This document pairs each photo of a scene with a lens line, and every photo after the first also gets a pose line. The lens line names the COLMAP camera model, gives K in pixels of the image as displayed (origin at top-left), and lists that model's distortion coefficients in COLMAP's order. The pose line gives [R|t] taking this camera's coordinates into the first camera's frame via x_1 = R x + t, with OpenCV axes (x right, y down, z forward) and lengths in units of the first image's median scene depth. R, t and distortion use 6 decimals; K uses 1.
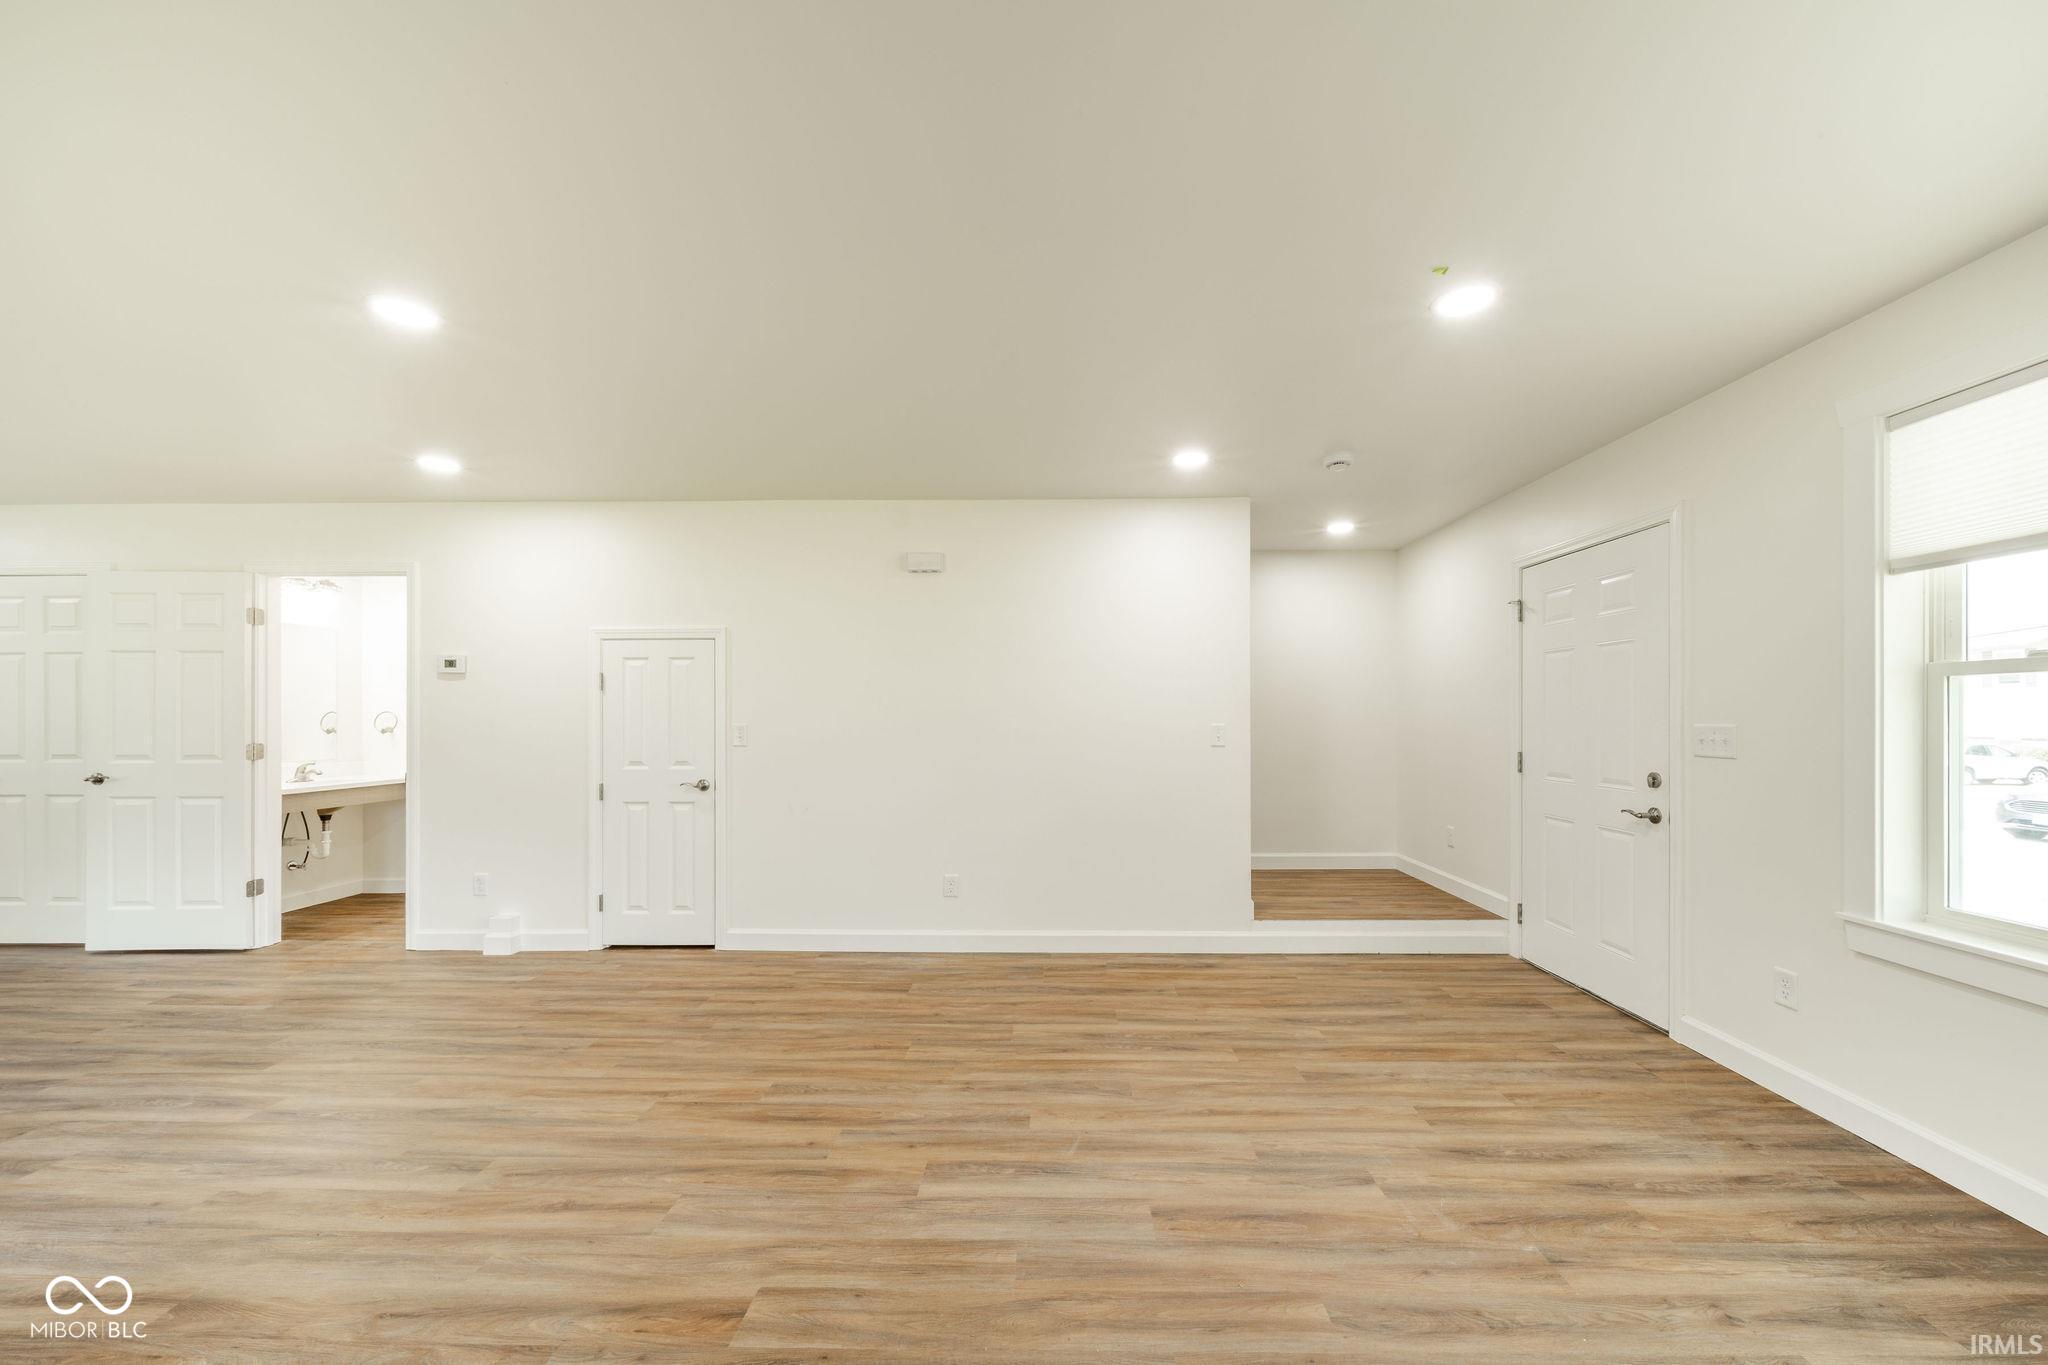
lens RADIAL K [[713.7, 0, 1029.5], [0, 713.7, 705.5], [0, 0, 1]] dist [0.000350, -0.000240]
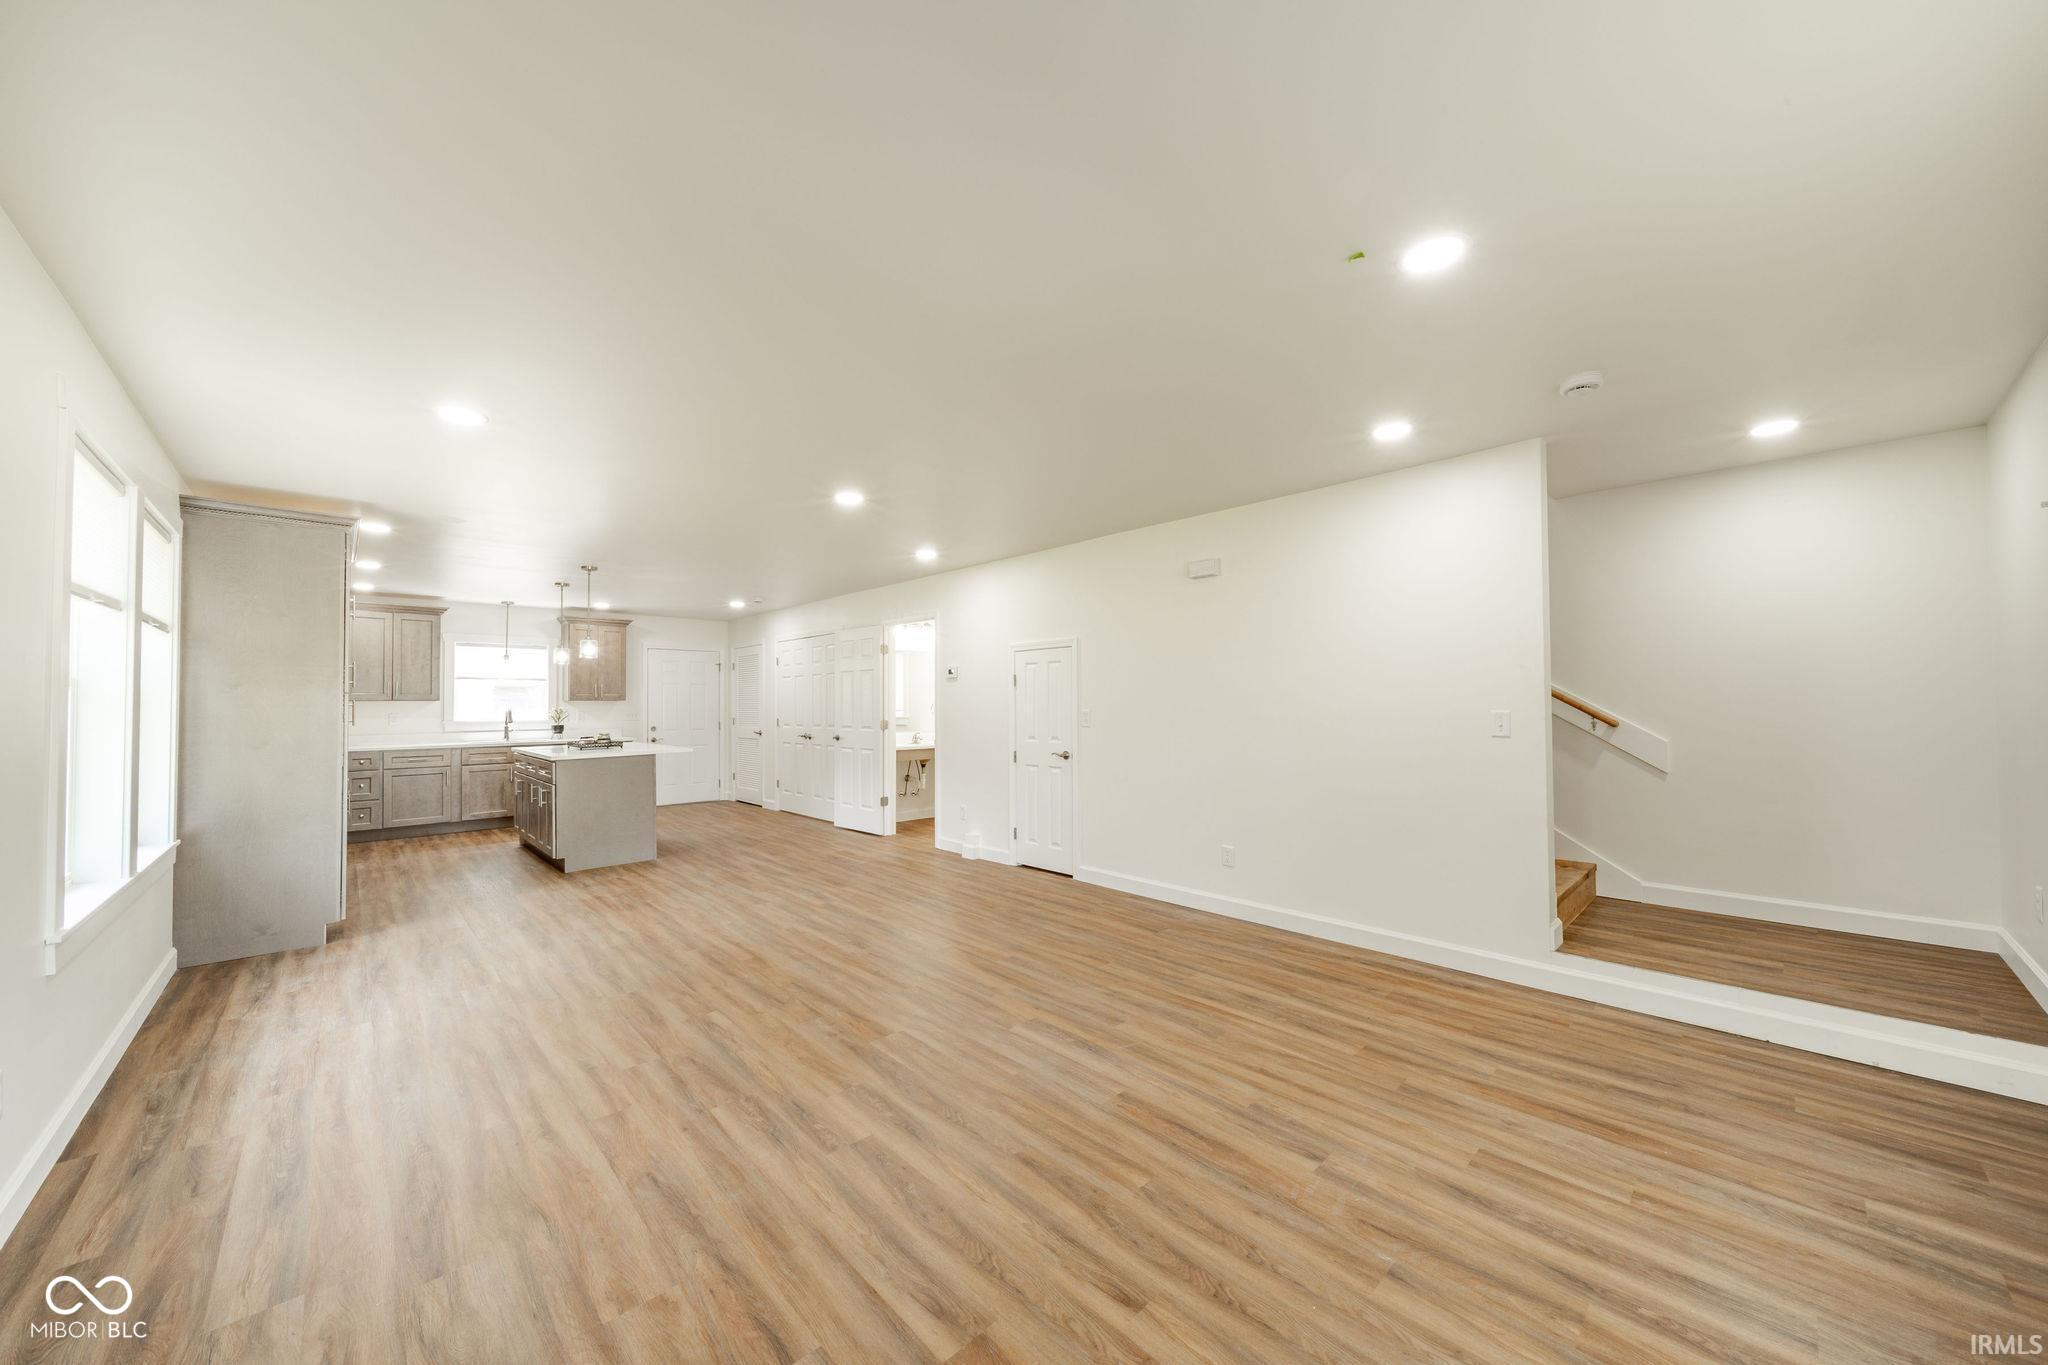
lens RADIAL K [[725.5, 0, 1024.0], [0, 725.5, 682.5], [0, 0, 1]] dist [-0.001373, -0.000350]
pose [[0.696220, -0.025350, -0.717381, 0.612083], [0.015666, 0.999675, -0.020121, -0.000030], [0.717657, 0.002770, 0.696391, -0.016288]]
